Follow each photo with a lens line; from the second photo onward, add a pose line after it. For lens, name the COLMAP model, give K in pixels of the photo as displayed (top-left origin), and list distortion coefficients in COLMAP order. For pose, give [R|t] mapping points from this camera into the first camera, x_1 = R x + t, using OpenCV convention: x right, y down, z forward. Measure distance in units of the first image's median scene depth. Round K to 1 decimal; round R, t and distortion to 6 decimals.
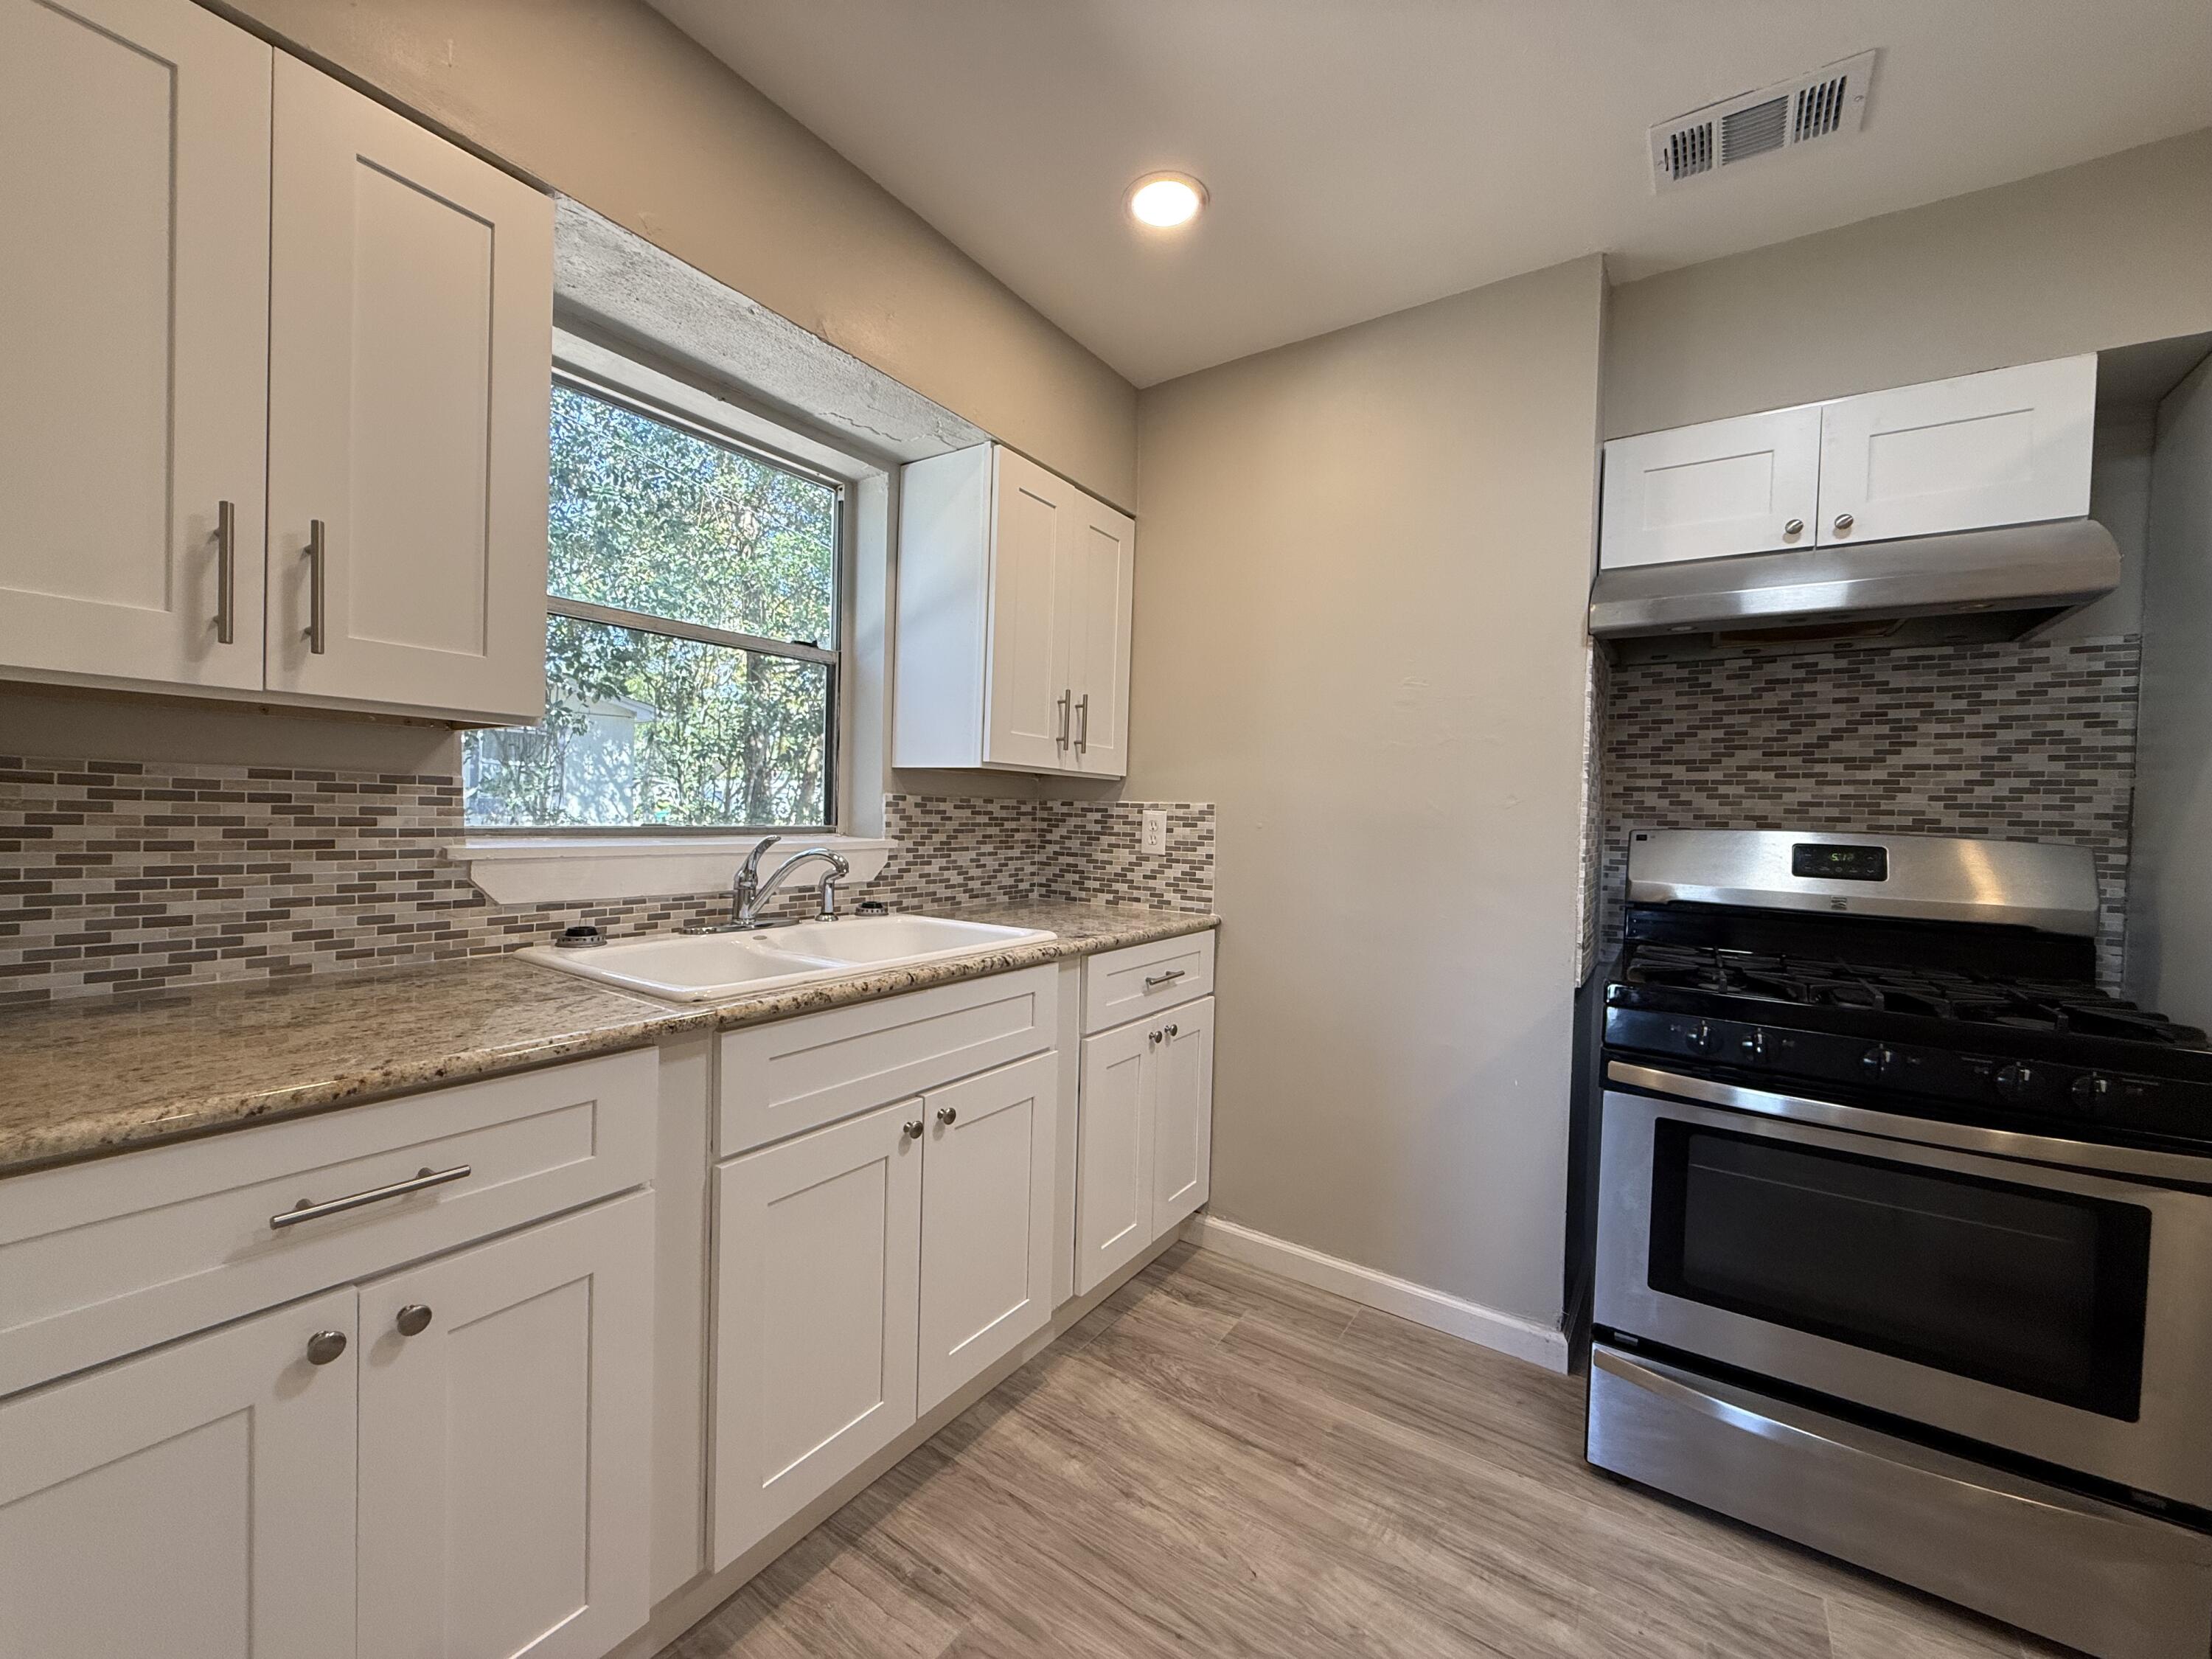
lens RADIAL K [[881.8, 0, 1098.7], [0, 881.8, 832.7], [0, 0, 1]] dist [0.000350, 0.000594]
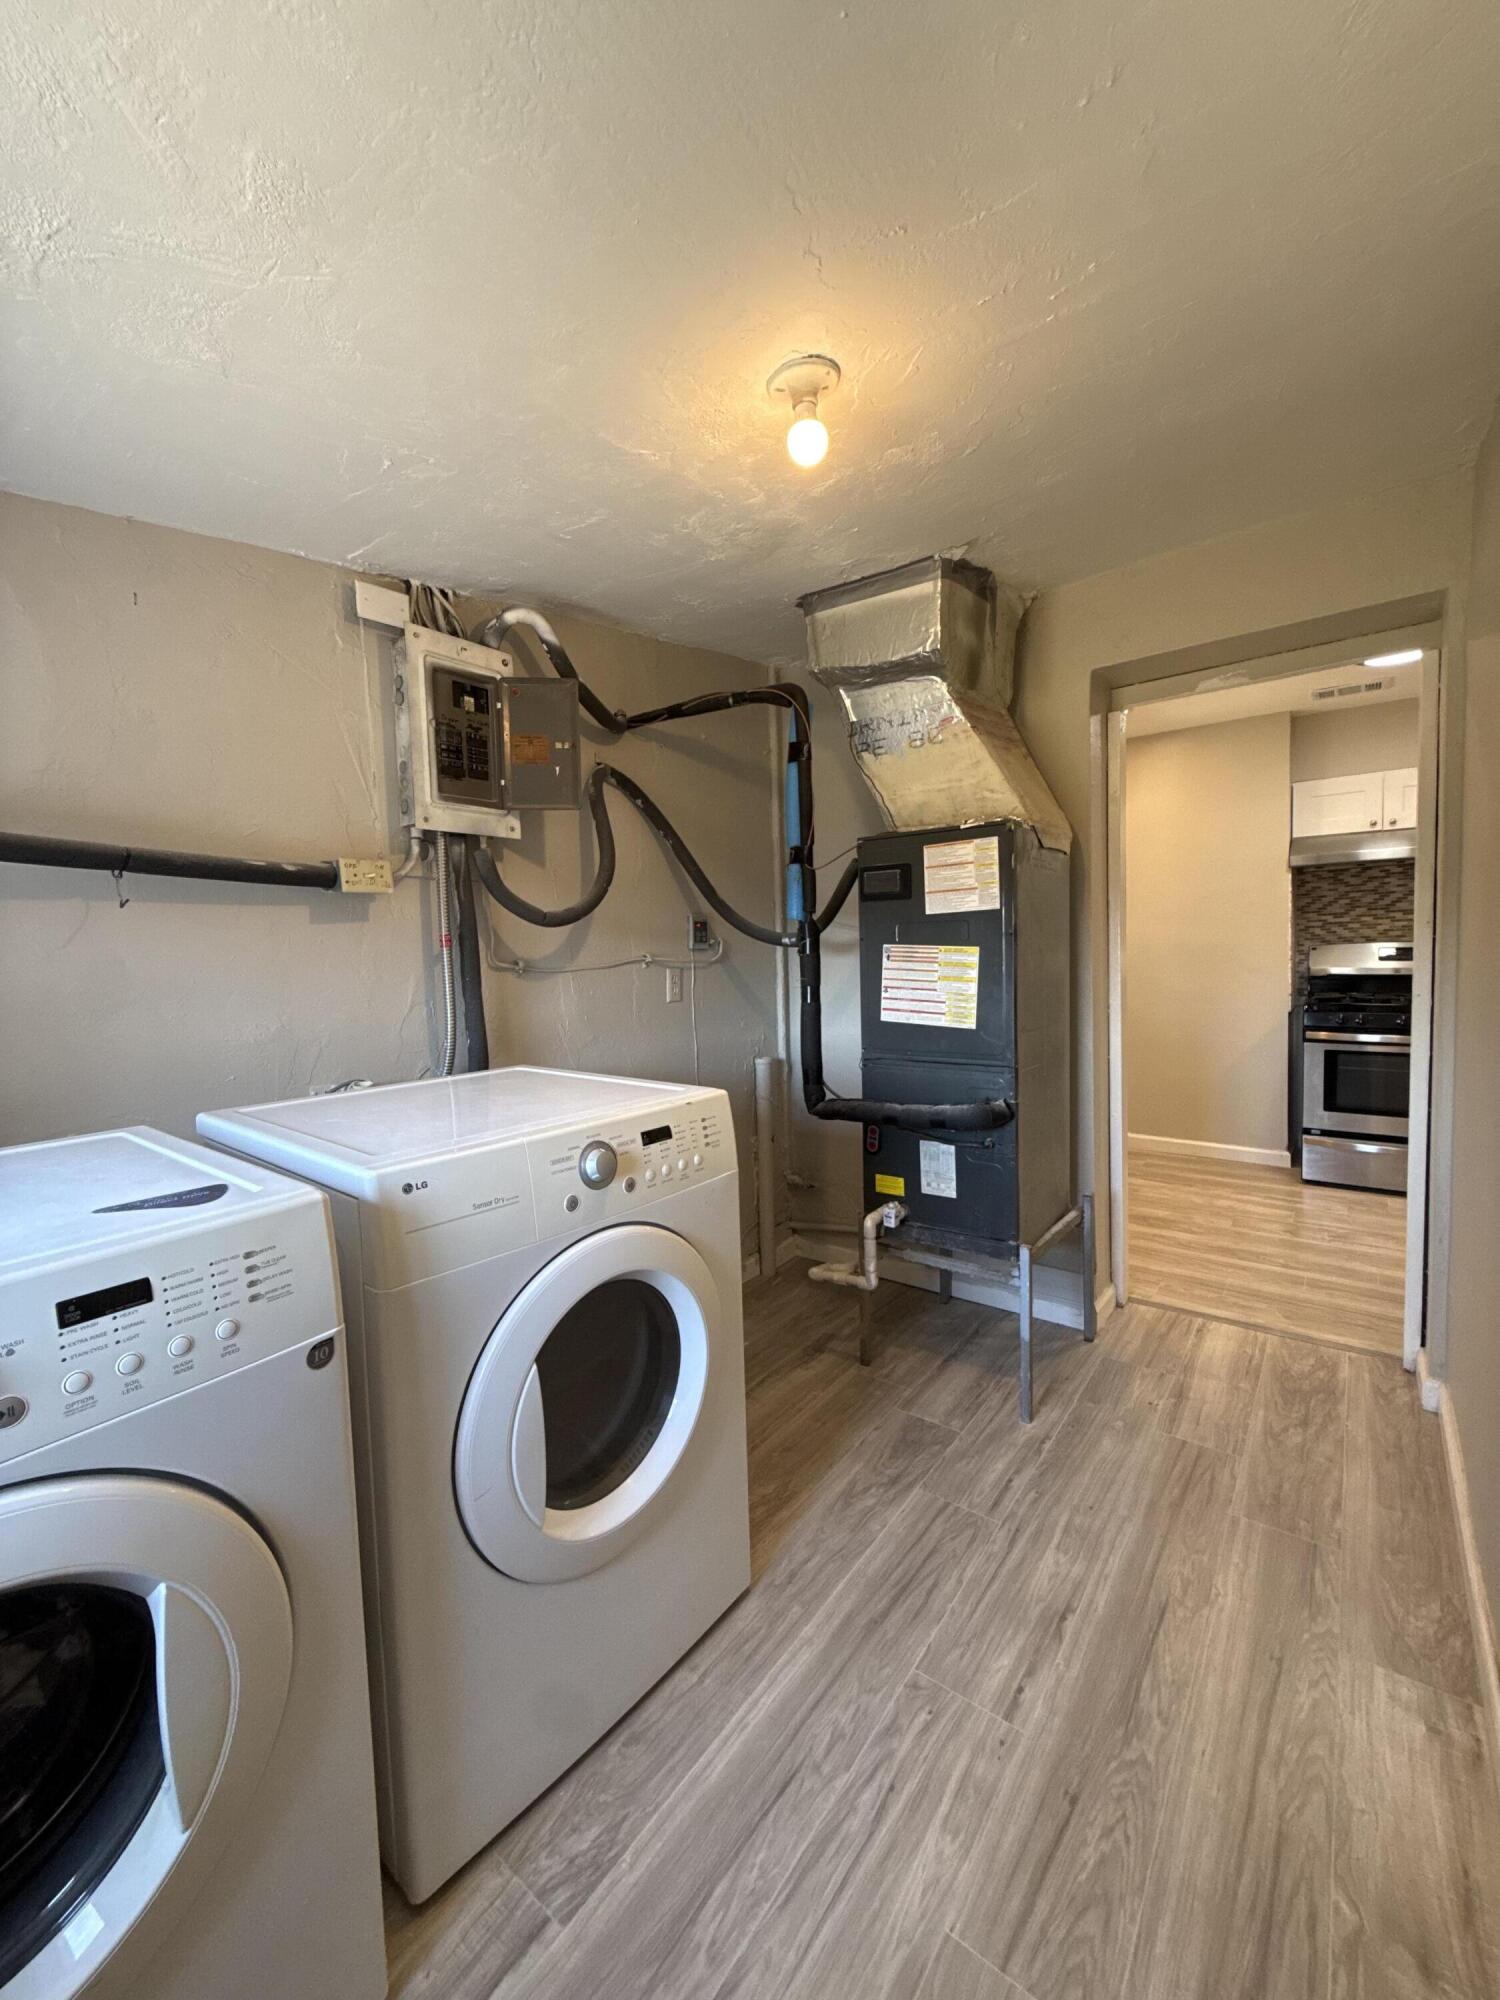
lens RADIAL K [[797.3, 0, 747.2], [0, 797.3, 995.1], [0, 0, 1]] dist [0.000350, 0.000594]
pose [[0.996612, -0.056746, -0.059537, -0.851431], [0.058924, 0.997631, 0.035488, -0.039159], [0.057382, -0.038876, 0.997595, -1.338082]]
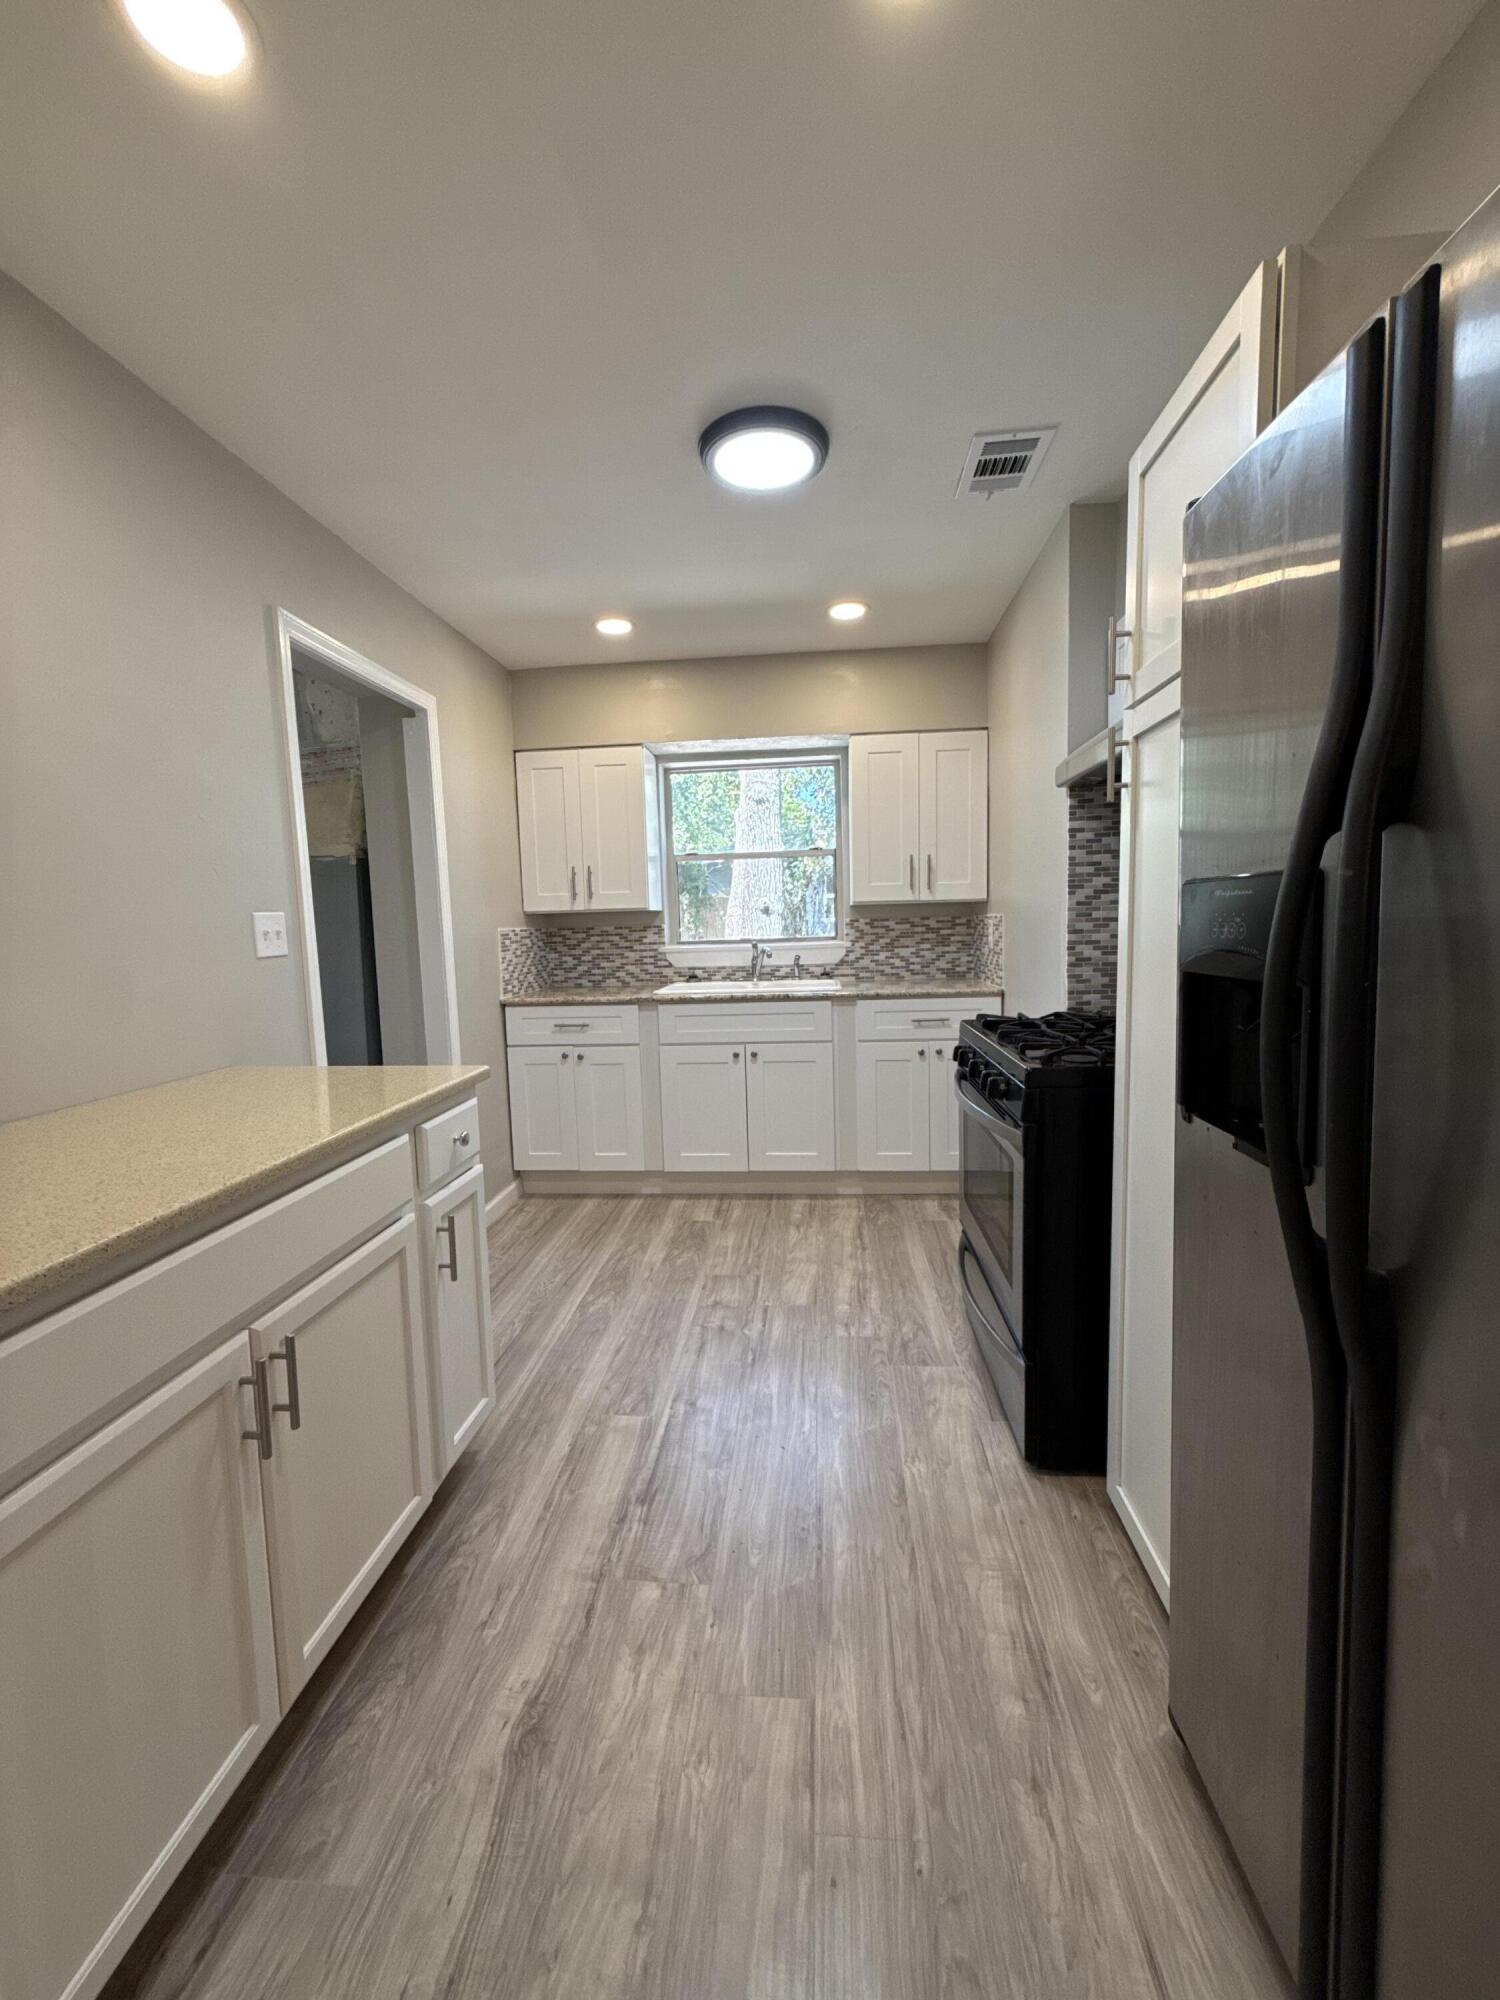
lens RADIAL K [[797.3, 0, 745.5], [0, 797.3, 999.5], [0, 0, 1]] dist [0.000350, 0.000594]
pose [[0.482186, 0.045833, -0.874869, 1.456322], [0.023174, 0.997614, 0.065036, 0.017000], [0.875762, -0.051634, 0.479973, -0.073631]]
